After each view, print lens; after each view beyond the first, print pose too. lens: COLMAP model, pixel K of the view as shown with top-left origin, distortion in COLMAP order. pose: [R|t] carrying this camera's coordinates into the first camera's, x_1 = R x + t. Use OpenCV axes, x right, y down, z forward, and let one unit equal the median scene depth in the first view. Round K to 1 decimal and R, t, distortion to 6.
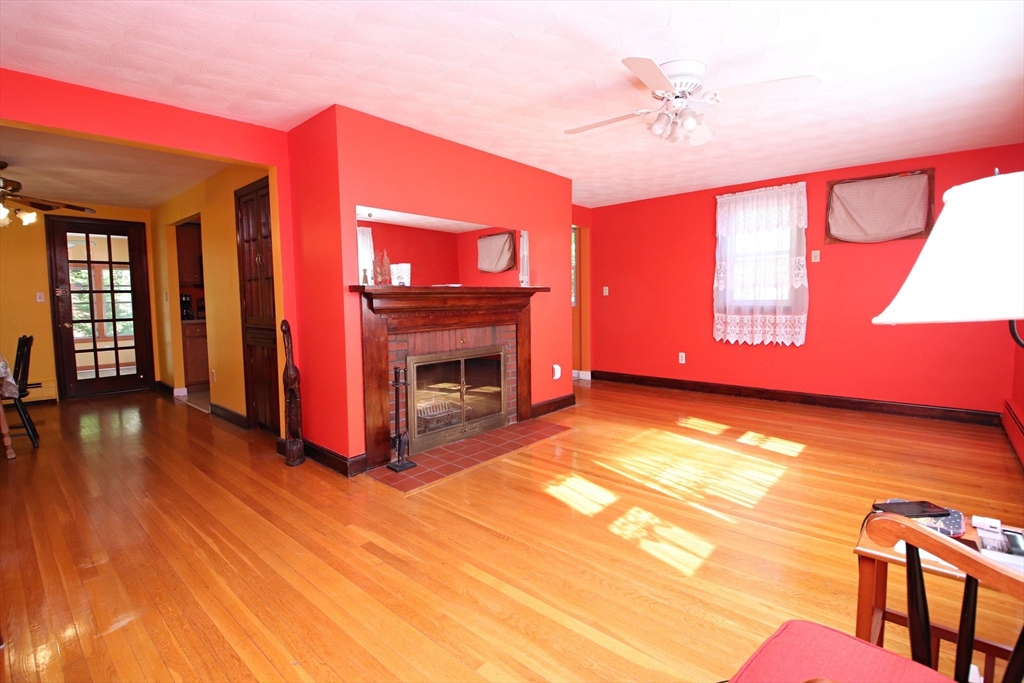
lens RADIAL K [[474.7, 0, 503.4], [0, 474.7, 332.2], [0, 0, 1]] dist [0.005542, -0.015938]
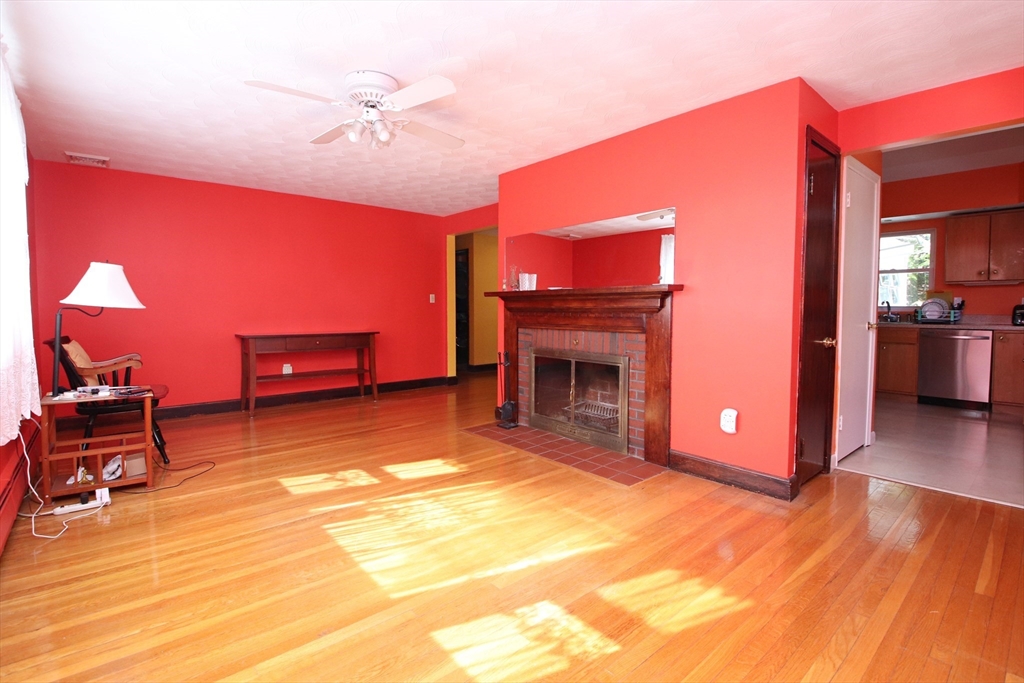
lens RADIAL K [[474.7, 0, 510.7], [0, 474.7, 332.8], [0, 0, 1]] dist [0.005542, -0.015938]
pose [[-0.124009, 0.064056, -0.990211, 1.111346], [-0.076891, 0.994293, 0.073949, -0.078829], [0.989297, 0.085309, -0.118376, 1.171111]]
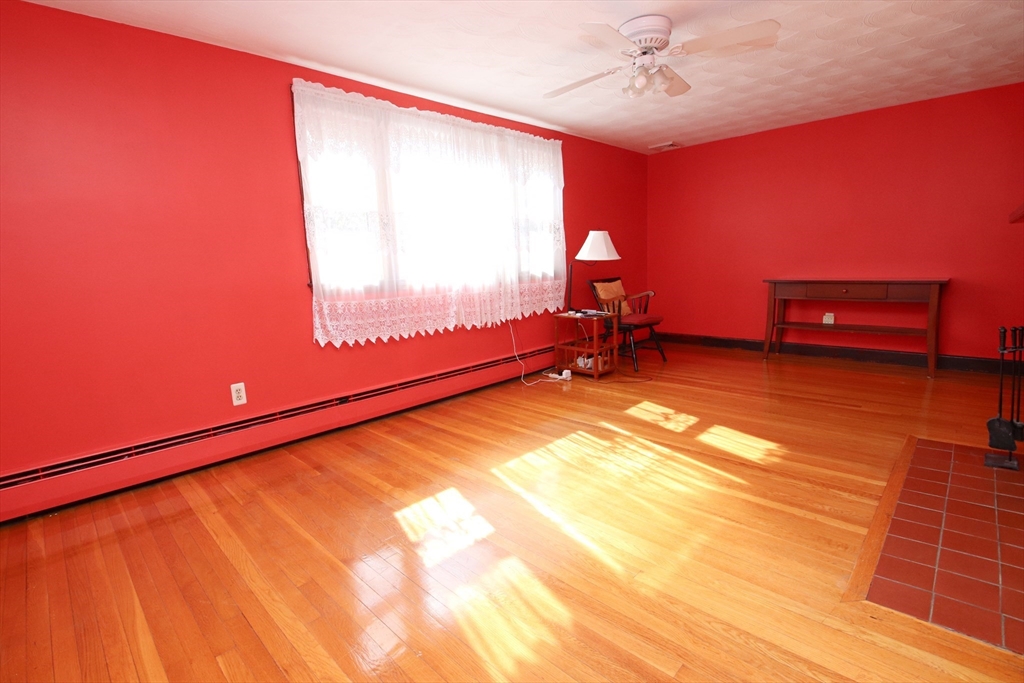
lens RADIAL K [[474.7, 0, 505.3], [0, 474.7, 334.2], [0, 0, 1]] dist [0.005542, -0.015938]
pose [[-0.997626, 0.046488, 0.050815, 0.519321], [0.056782, 0.972735, 0.224861, -0.117351], [-0.038976, 0.227212, -0.973065, 1.719999]]
